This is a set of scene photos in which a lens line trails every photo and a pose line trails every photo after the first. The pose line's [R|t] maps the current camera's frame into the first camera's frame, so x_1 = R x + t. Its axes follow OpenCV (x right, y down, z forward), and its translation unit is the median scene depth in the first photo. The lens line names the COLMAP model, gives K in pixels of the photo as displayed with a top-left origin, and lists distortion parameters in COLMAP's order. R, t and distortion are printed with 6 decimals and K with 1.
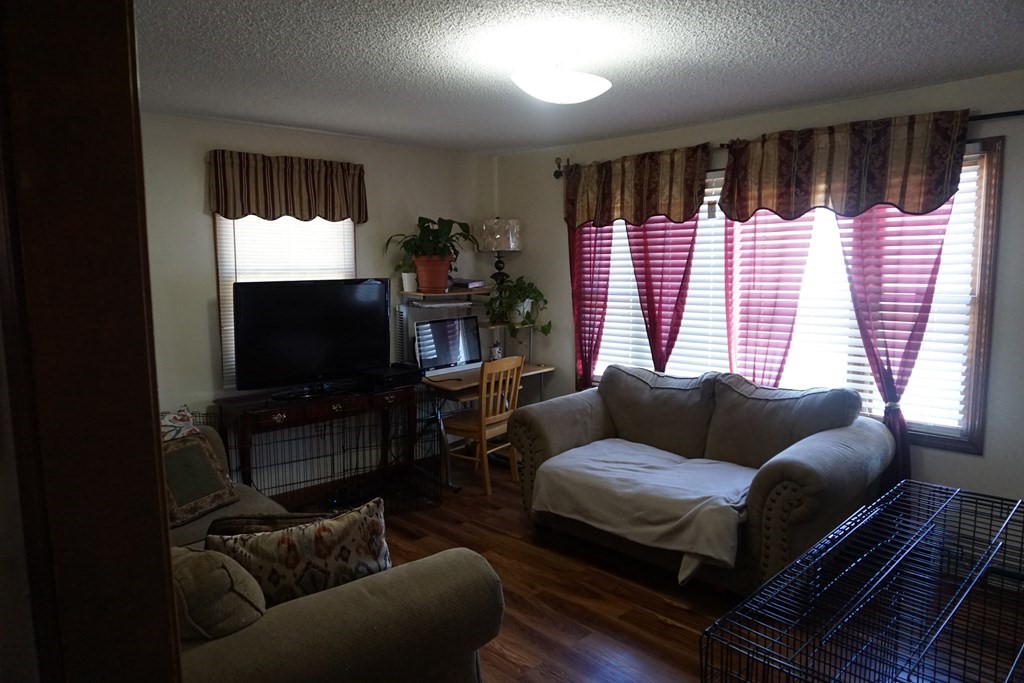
lens RADIAL K [[691.2, 0, 511.6], [0, 691.2, 343.0], [0, 0, 1]] dist [-0.015028, 0.020902]
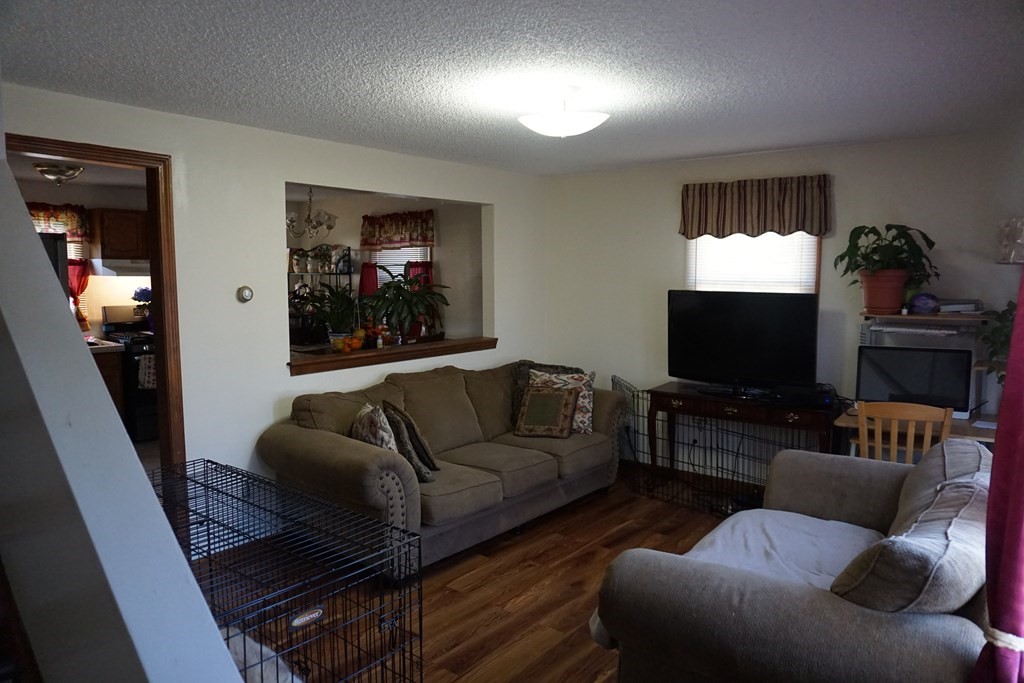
lens RADIAL K [[691.2, 0, 509.6], [0, 691.2, 334.6], [0, 0, 1]] dist [-0.015028, 0.020902]
pose [[0.107615, 0.097084, -0.989441, 1.278041], [-0.118104, 0.989422, 0.084237, -0.122095], [0.987153, 0.107792, 0.117943, 0.877125]]
